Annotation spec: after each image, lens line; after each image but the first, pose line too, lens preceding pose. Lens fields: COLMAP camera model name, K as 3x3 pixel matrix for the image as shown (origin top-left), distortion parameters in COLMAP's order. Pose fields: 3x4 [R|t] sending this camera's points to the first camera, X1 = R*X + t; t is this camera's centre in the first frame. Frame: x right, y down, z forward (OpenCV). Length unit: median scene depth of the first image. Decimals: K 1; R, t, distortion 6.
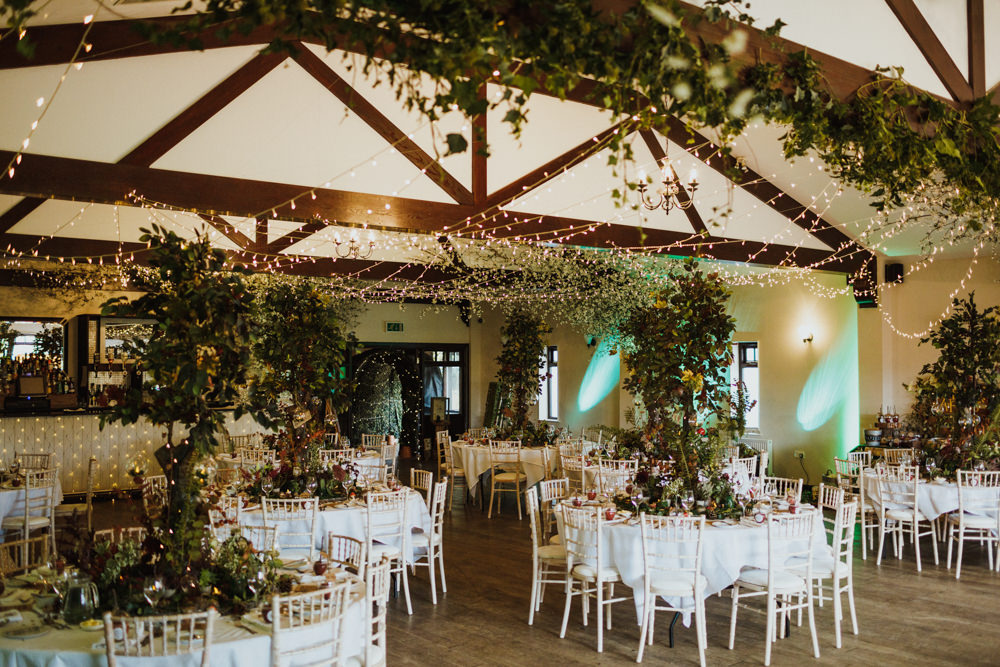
lens RADIAL K [[1027.4, 0, 529.7], [0, 1027.4, 334.9], [0, 0, 1]] dist [-0.013924, 0.017333]
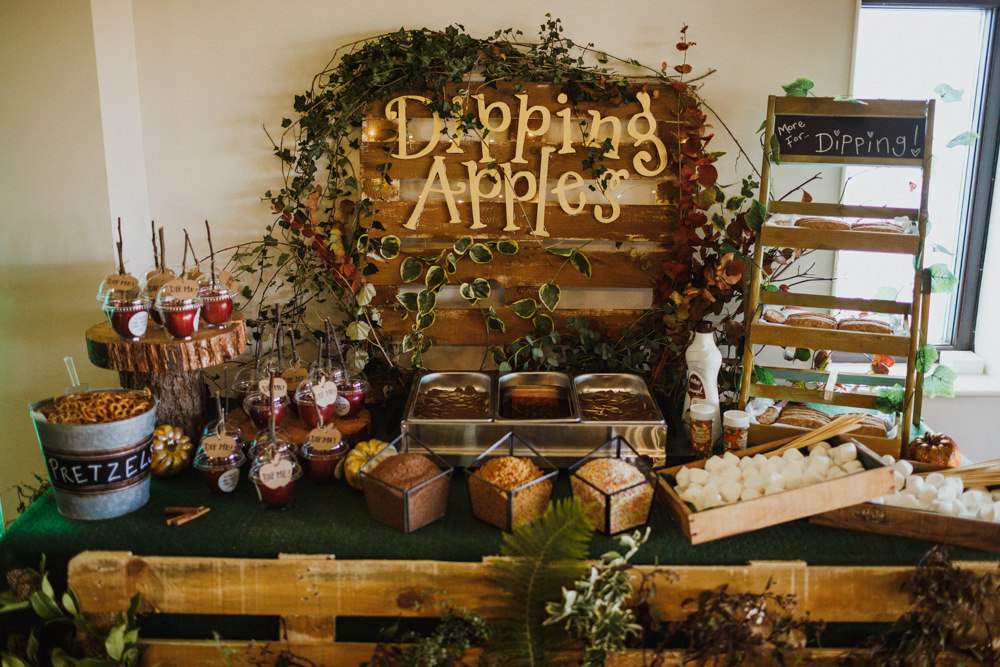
lens RADIAL K [[1027.4, 0, 529.7], [0, 1027.4, 334.9], [0, 0, 1]] dist [-0.013924, 0.017333]
pose [[0.656824, -0.199807, 0.727090, 0.346793], [-0.028832, 0.956894, 0.289004, 0.048178], [-0.753492, -0.210788, 0.622750, 1.108967]]
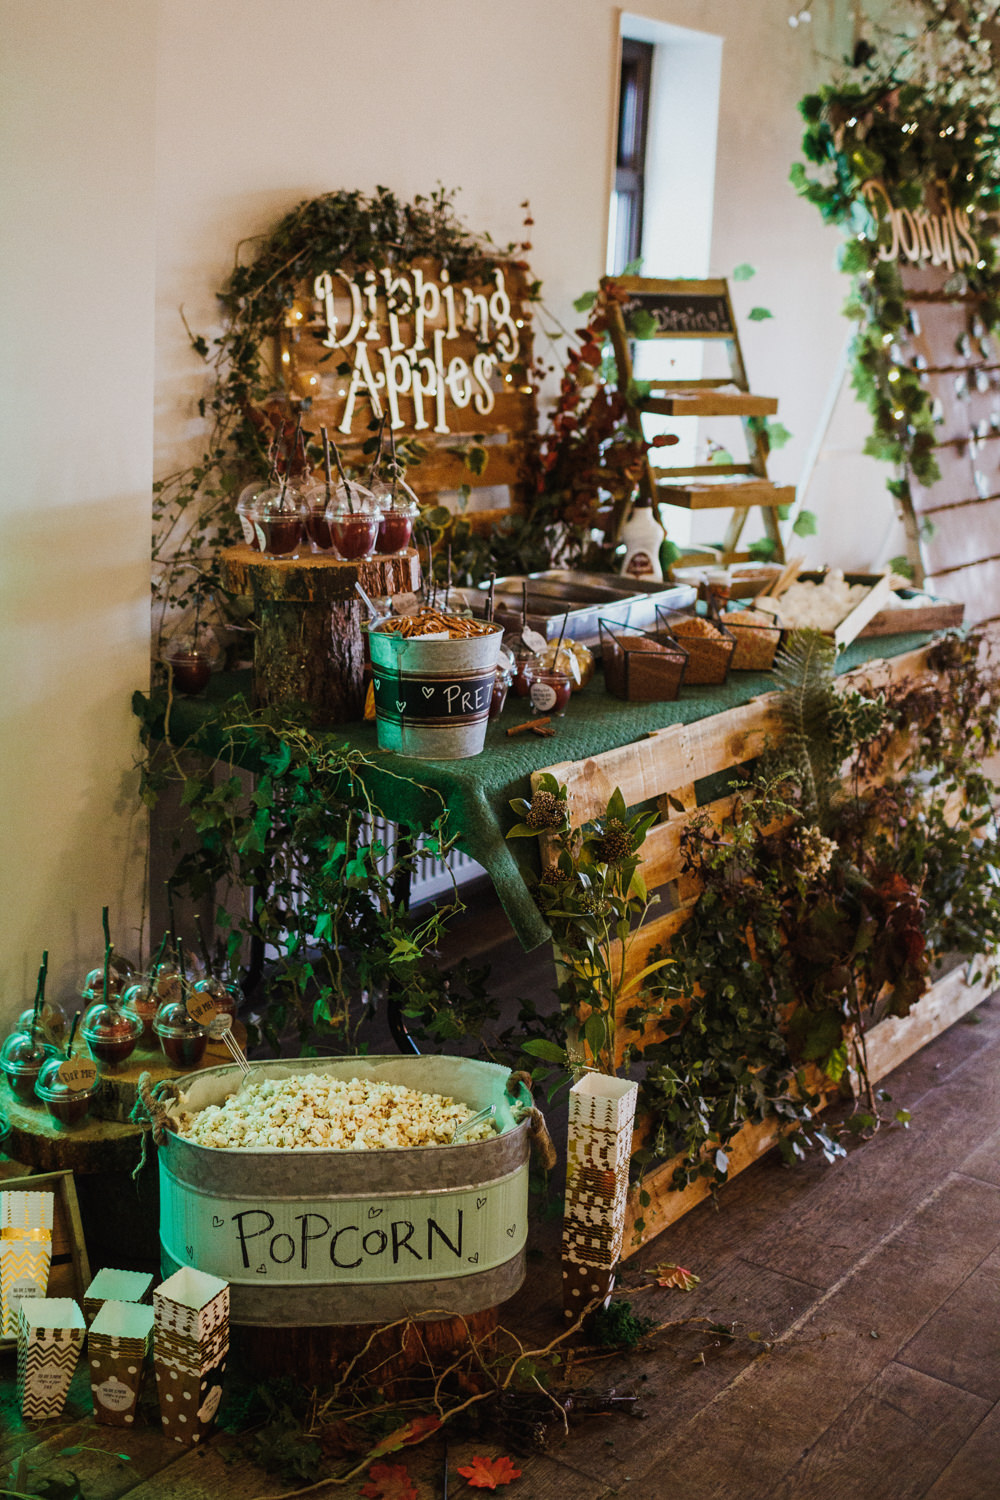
lens RADIAL K [[1541.0, 0, 500.0], [0, 1541.0, 750.0], [0, 0, 1]] dist [-0.013924, 0.017333]
pose [[-0.147383, -0.300168, 0.942432, 0.196417], [-0.059525, 0.953802, 0.294480, 0.064217], [-0.987287, -0.012697, -0.158442, 1.310441]]
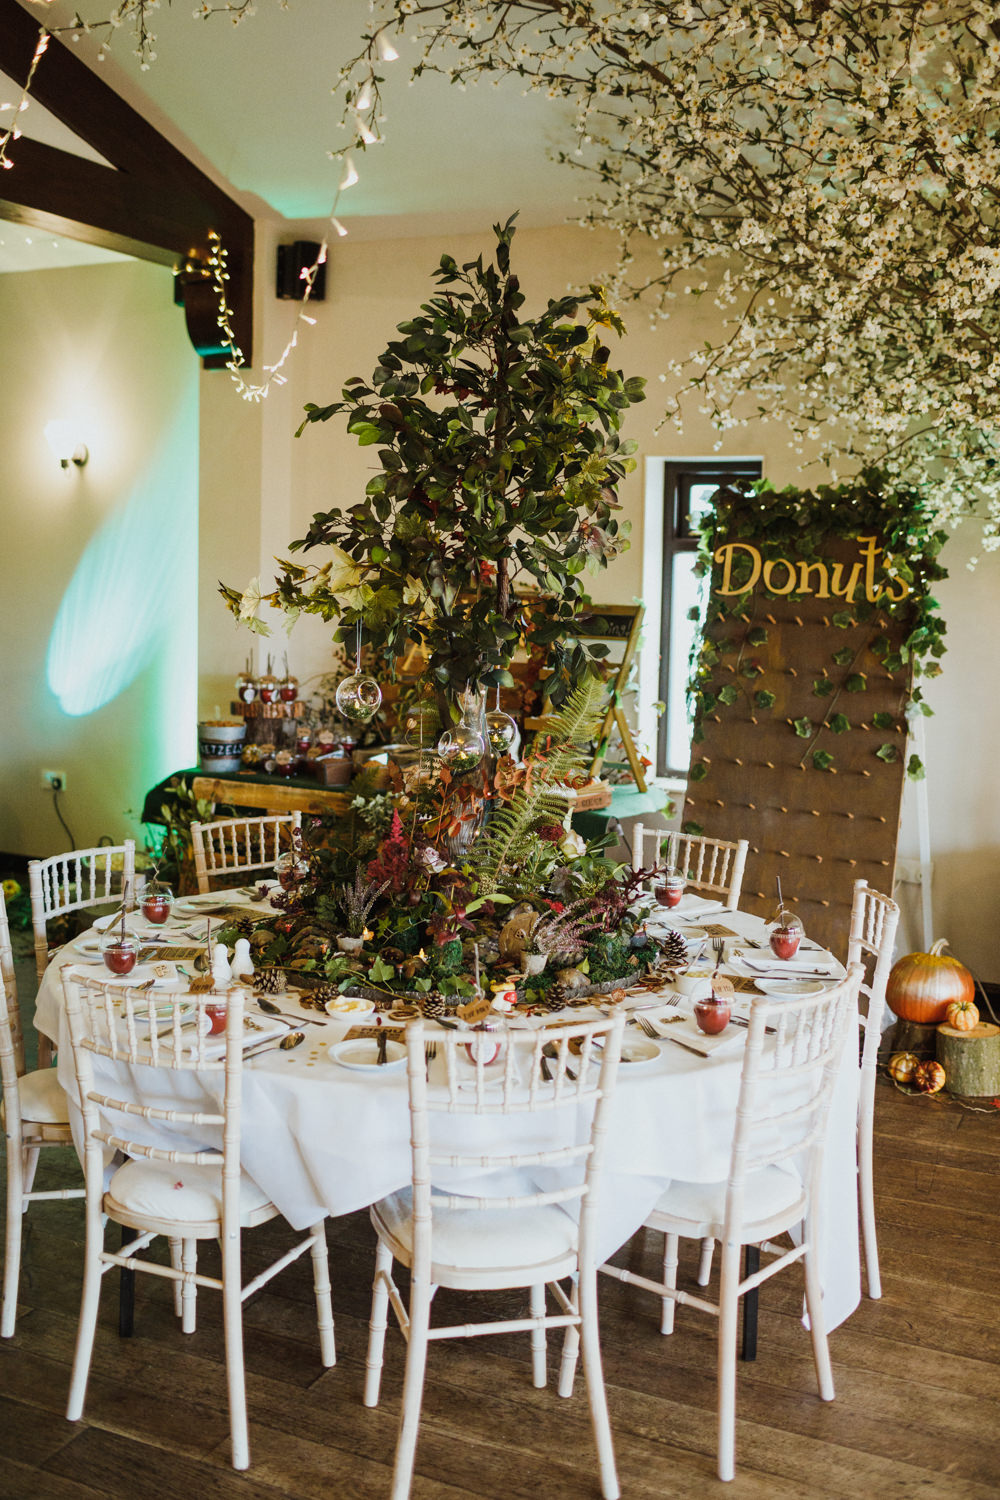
lens RADIAL K [[1541.0, 0, 500.0], [0, 1541.0, 750.0], [0, 0, 1]] dist [-0.013924, 0.017333]
pose [[0.916790, -0.024956, 0.398590, 0.277532], [-0.035890, 0.988859, 0.144465, 0.030843], [-0.397755, -0.146749, 0.905680, 0.642685]]
